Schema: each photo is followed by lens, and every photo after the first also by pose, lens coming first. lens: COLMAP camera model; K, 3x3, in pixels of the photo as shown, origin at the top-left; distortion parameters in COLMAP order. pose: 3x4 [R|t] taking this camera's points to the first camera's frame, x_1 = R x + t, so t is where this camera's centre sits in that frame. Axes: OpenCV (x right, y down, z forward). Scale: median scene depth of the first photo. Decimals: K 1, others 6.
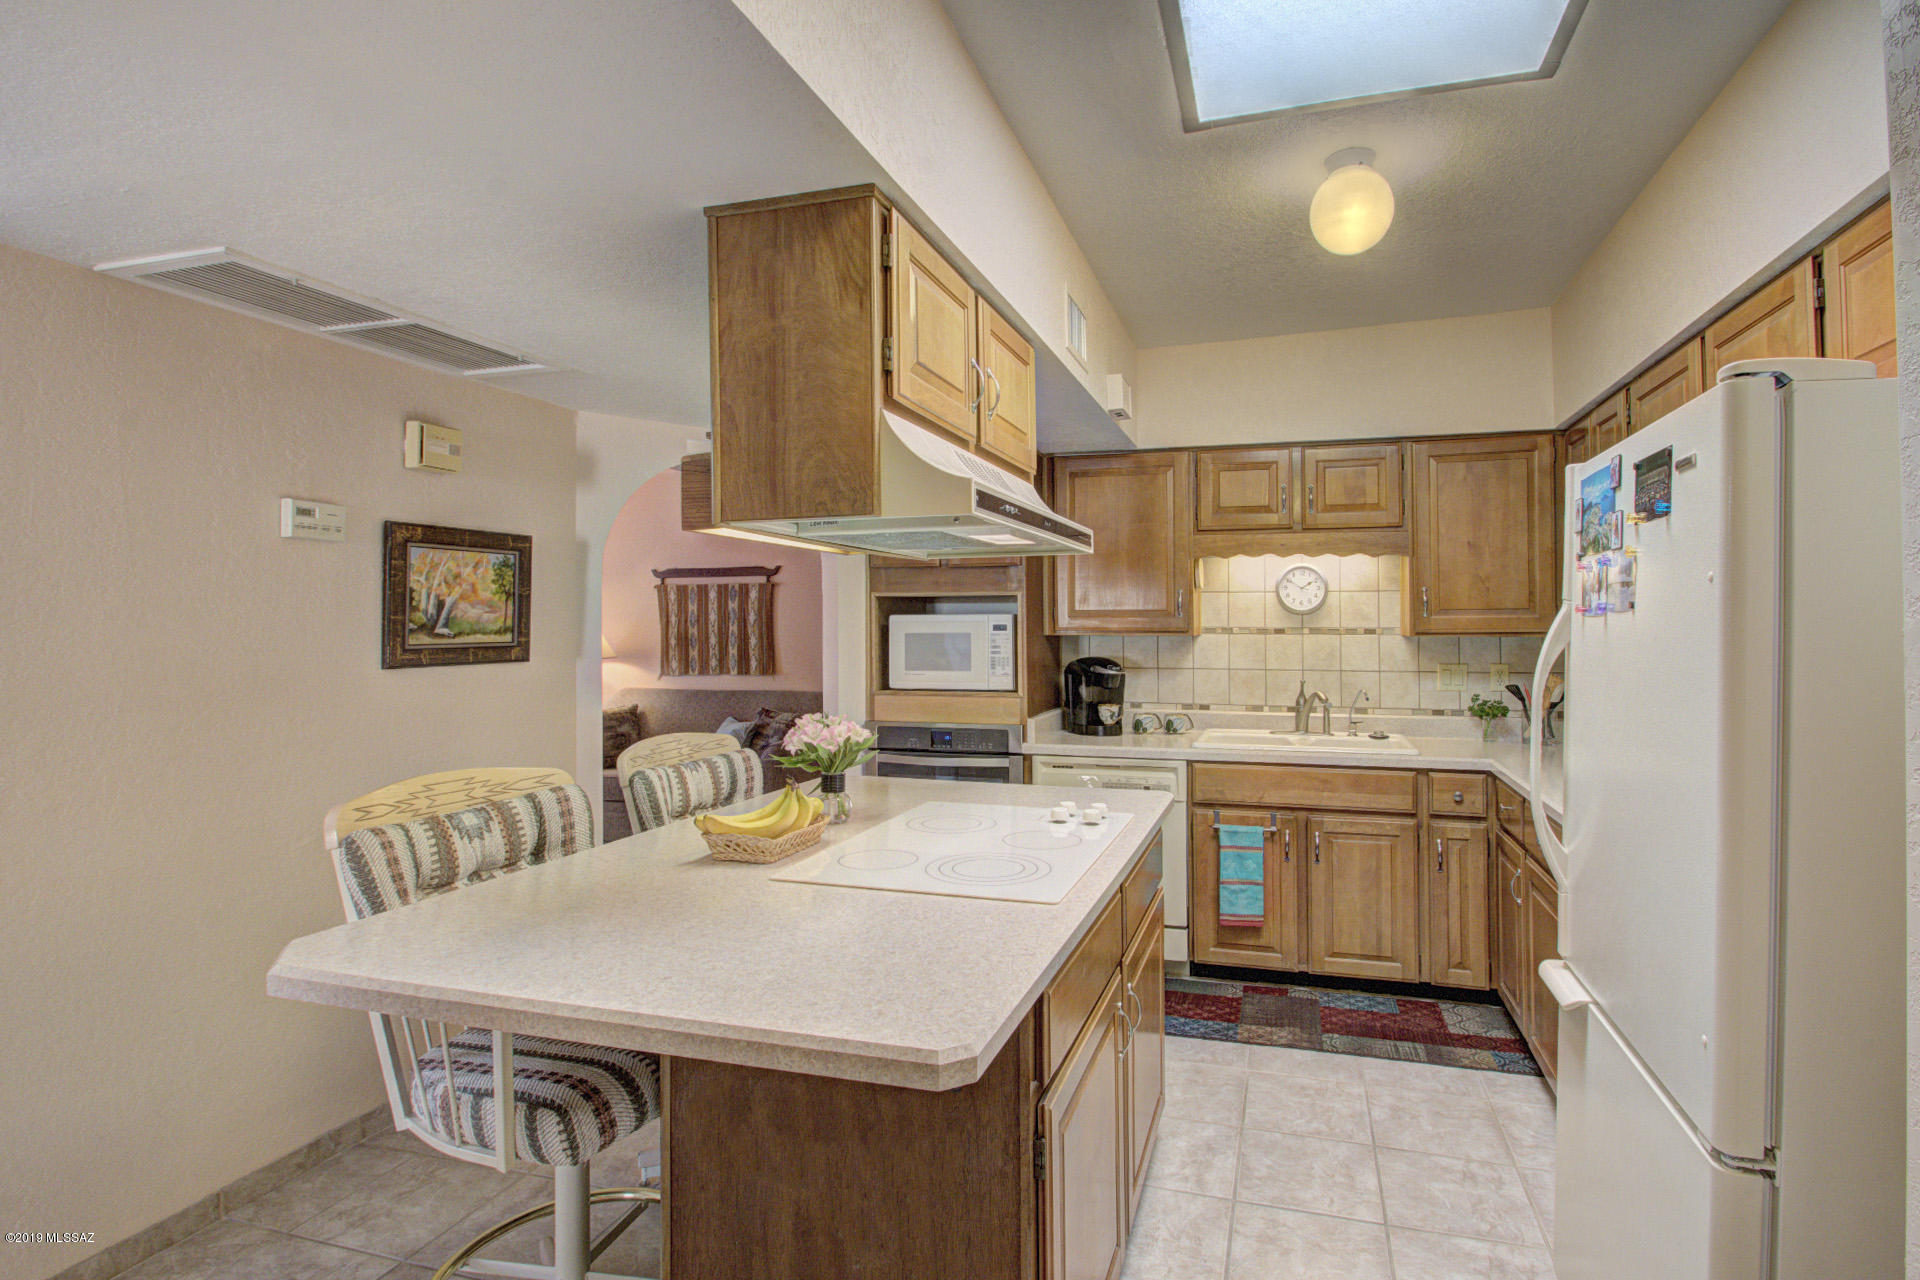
lens RADIAL K [[941.5, 0, 1063.9], [0, 941.5, 612.8], [0, 0, 1]] dist [0.002675, 0.000417]
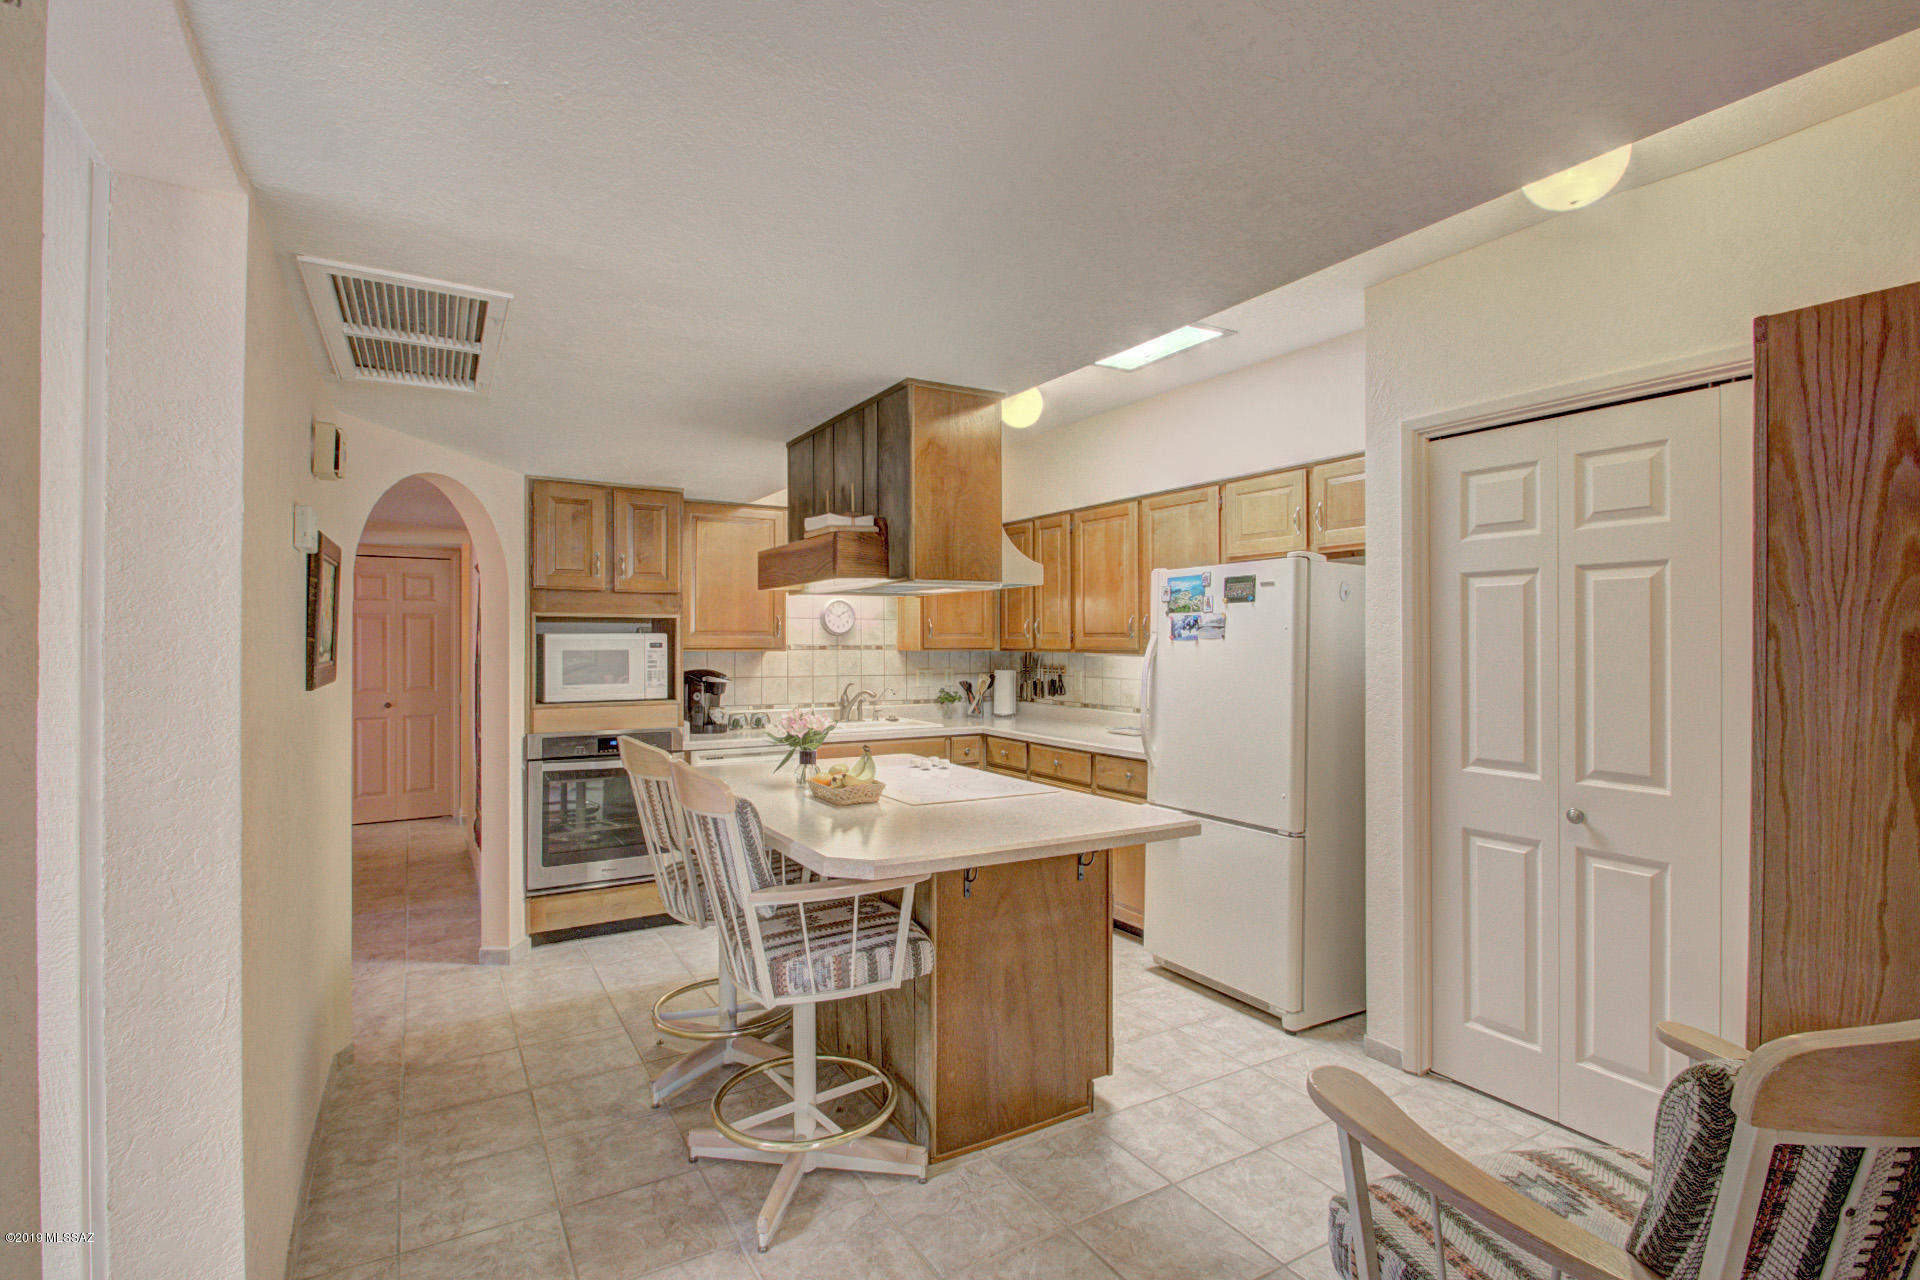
lens RADIAL K [[902.0, 0, 960.0], [0, 902.0, 640.0], [0, 0, 1]] dist [0.015115, -0.015662]
pose [[0.689549, 0.003642, 0.724230, -0.735574], [-0.011553, 0.999915, 0.005971, -0.002146], [-0.724147, -0.012484, 0.689533, -0.052487]]
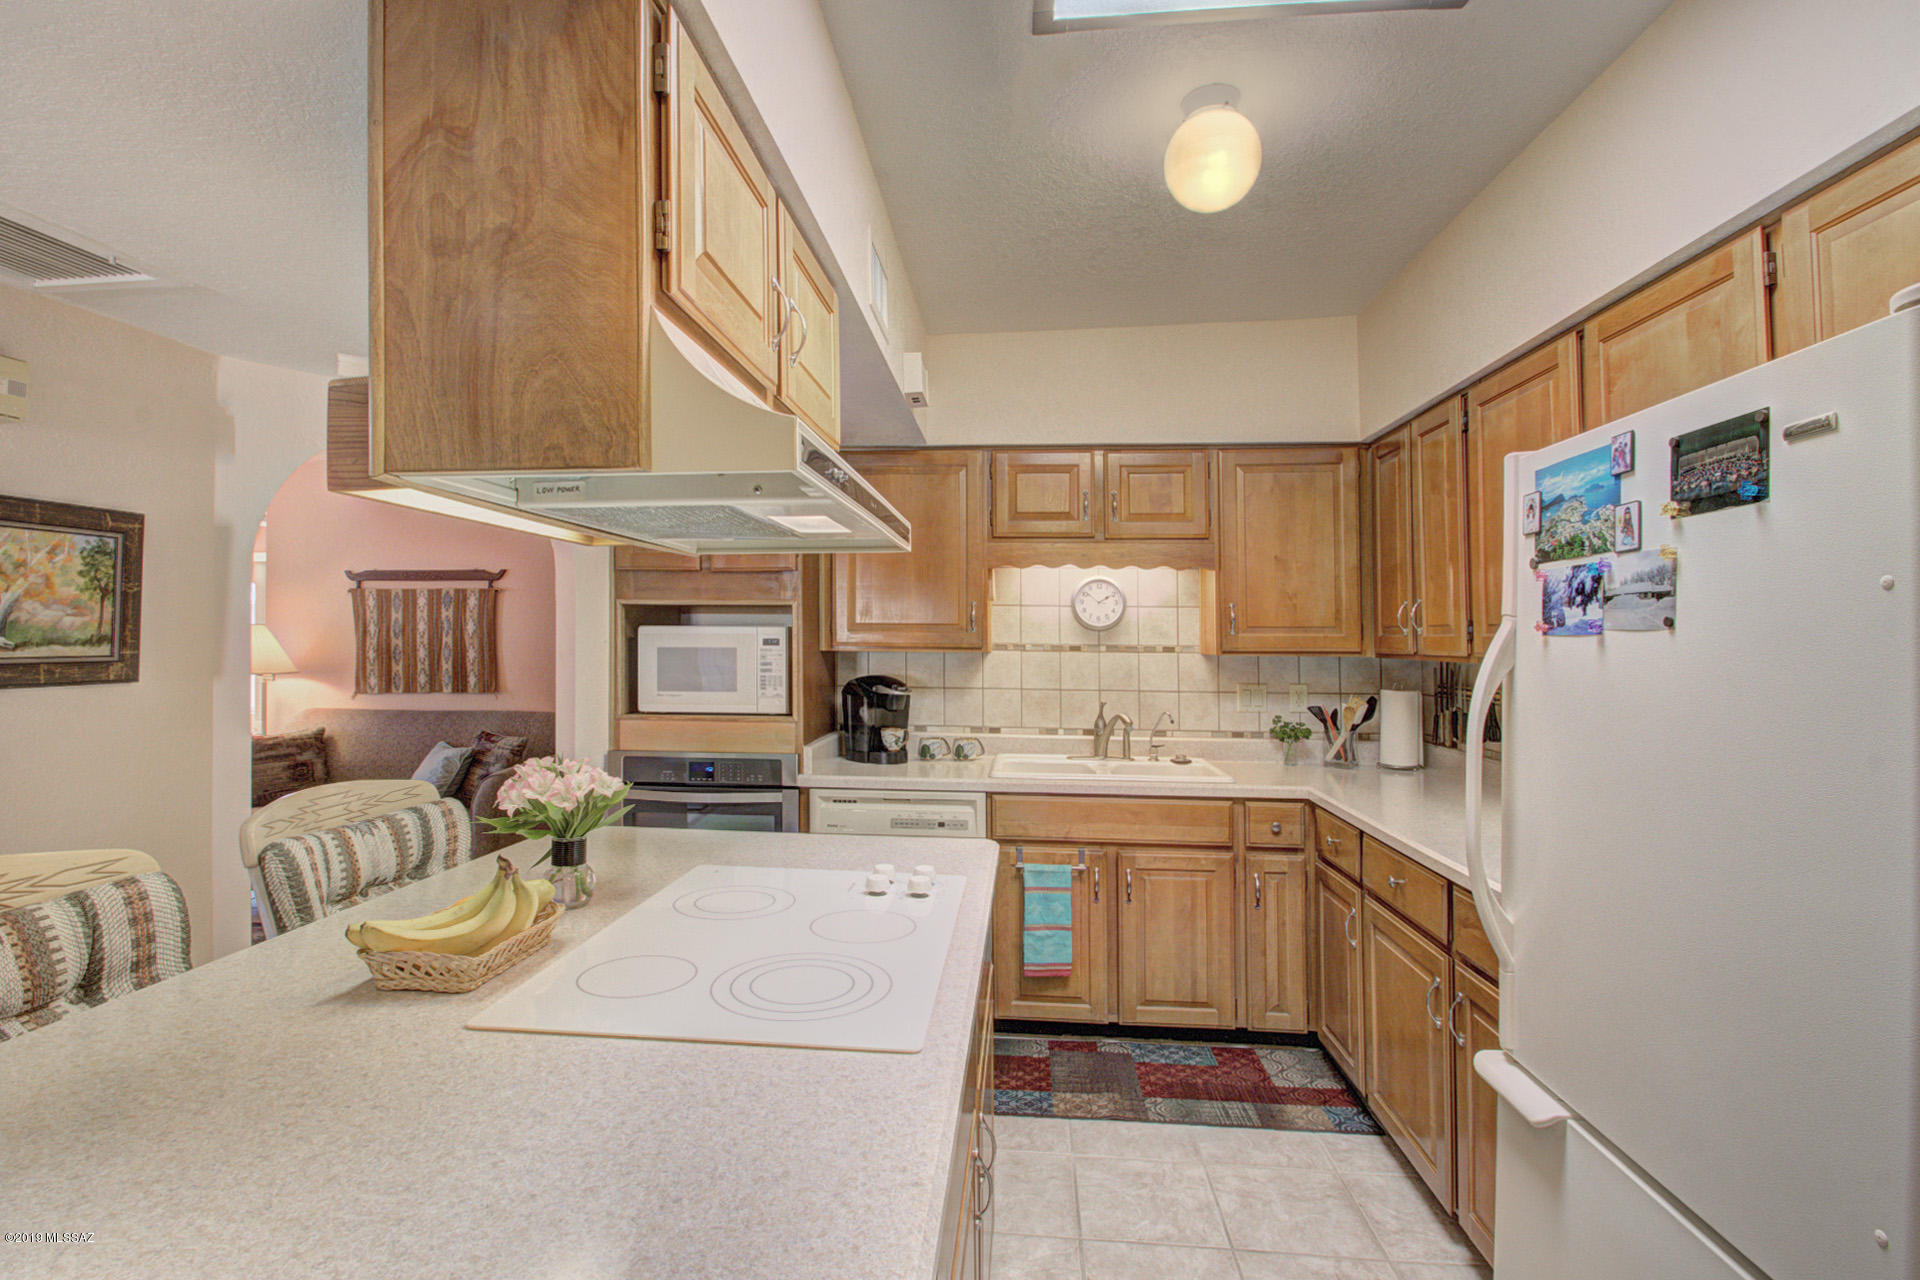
lens RADIAL K [[902.0, 0, 960.0], [0, 902.0, 640.0], [0, 0, 1]] dist [0.015115, -0.015662]
pose [[0.985605, 0.009332, 0.168809, -0.044378], [-0.011536, 0.999861, 0.012078, 0.002108], [-0.168672, -0.013851, 0.985575, 0.174603]]
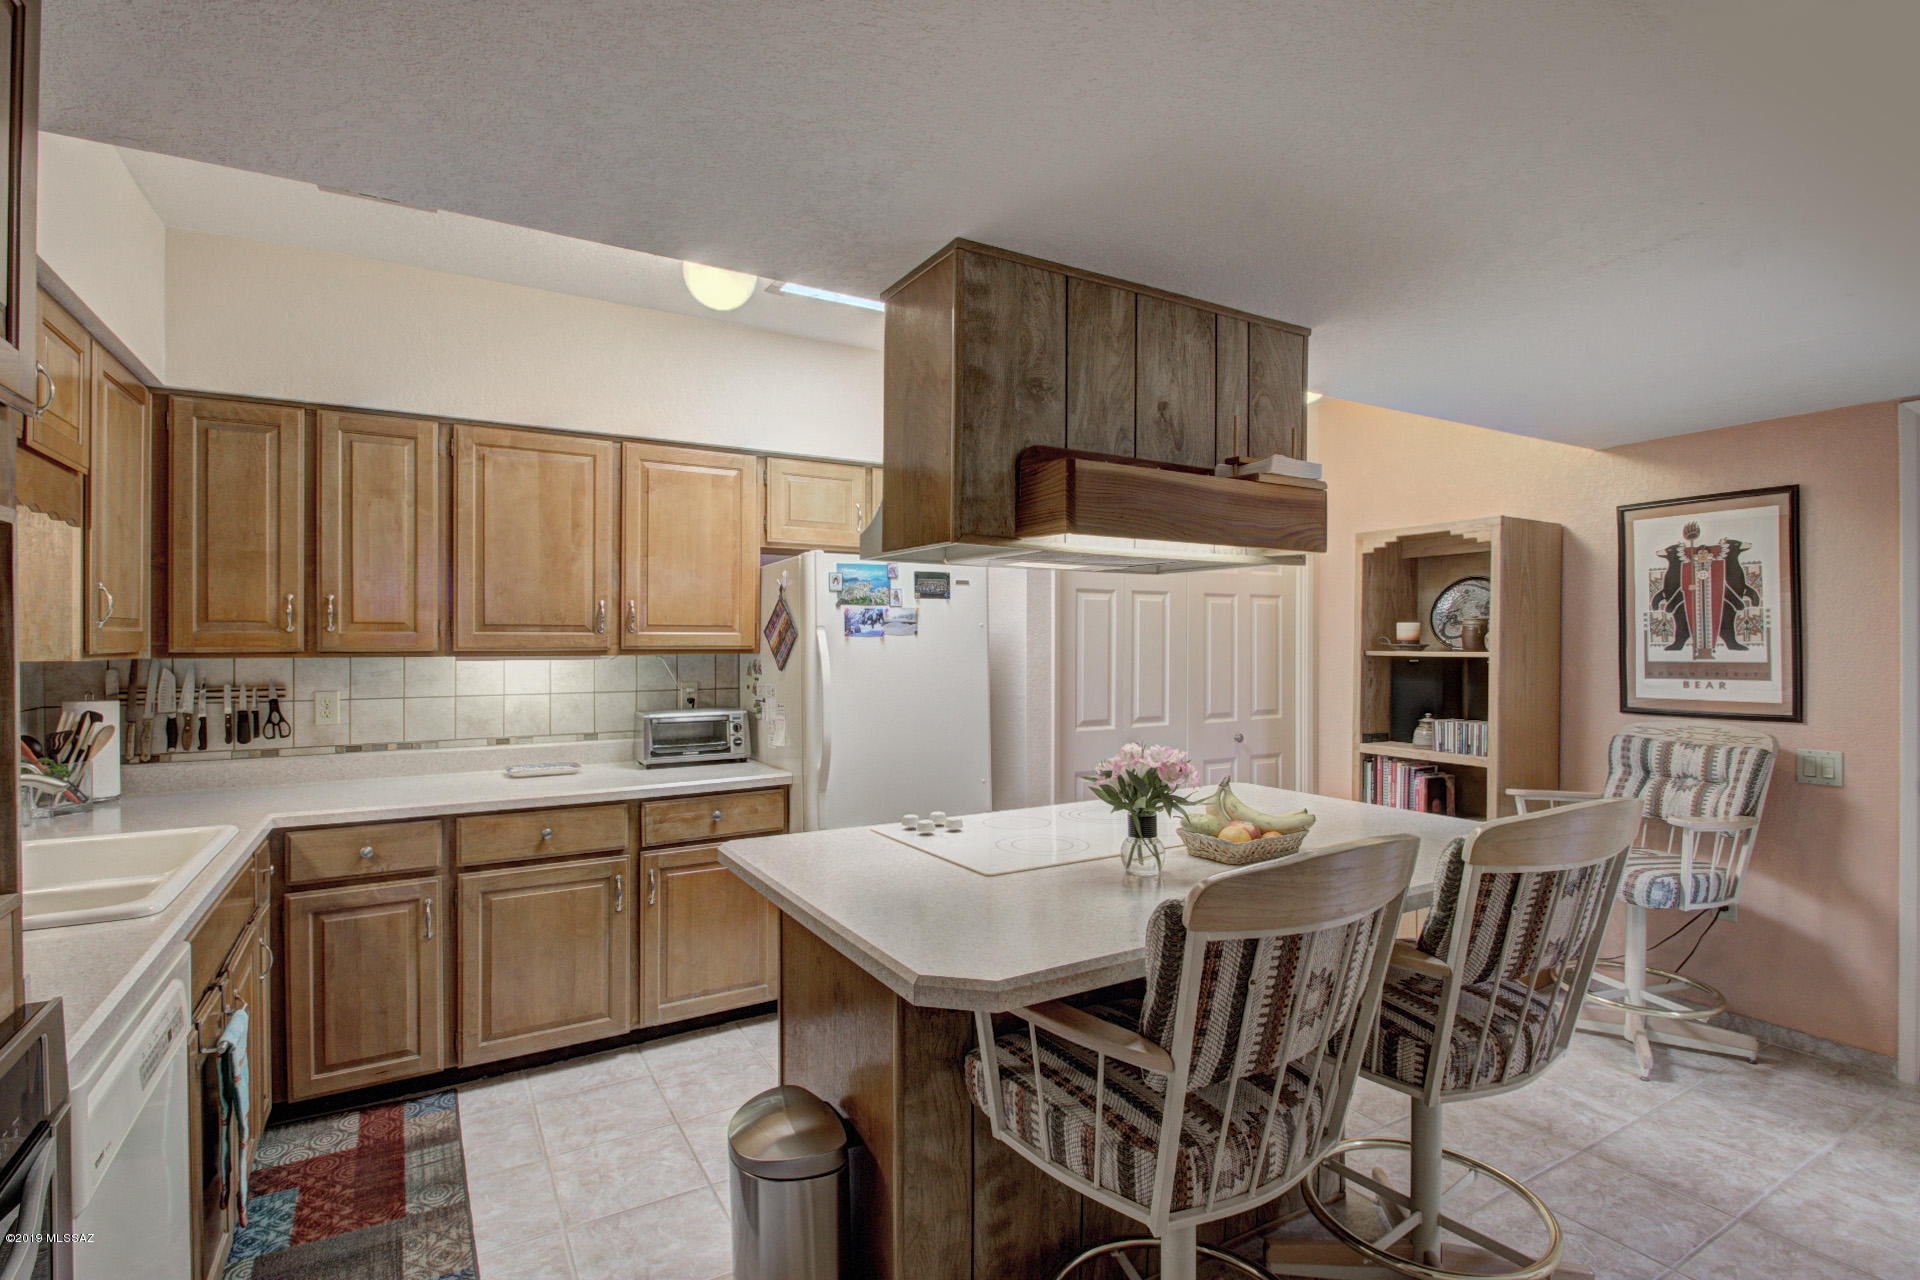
lens RADIAL K [[849.4, 0, 960.0], [0, 849.4, 640.0], [0, 0, 1]] dist [0.000537, 0.000021]
pose [[-0.688215, 0.005011, 0.725489, -0.473083], [-0.006524, 0.999893, -0.013094, 0.017809], [-0.725477, -0.013745, -0.688109, 1.125331]]
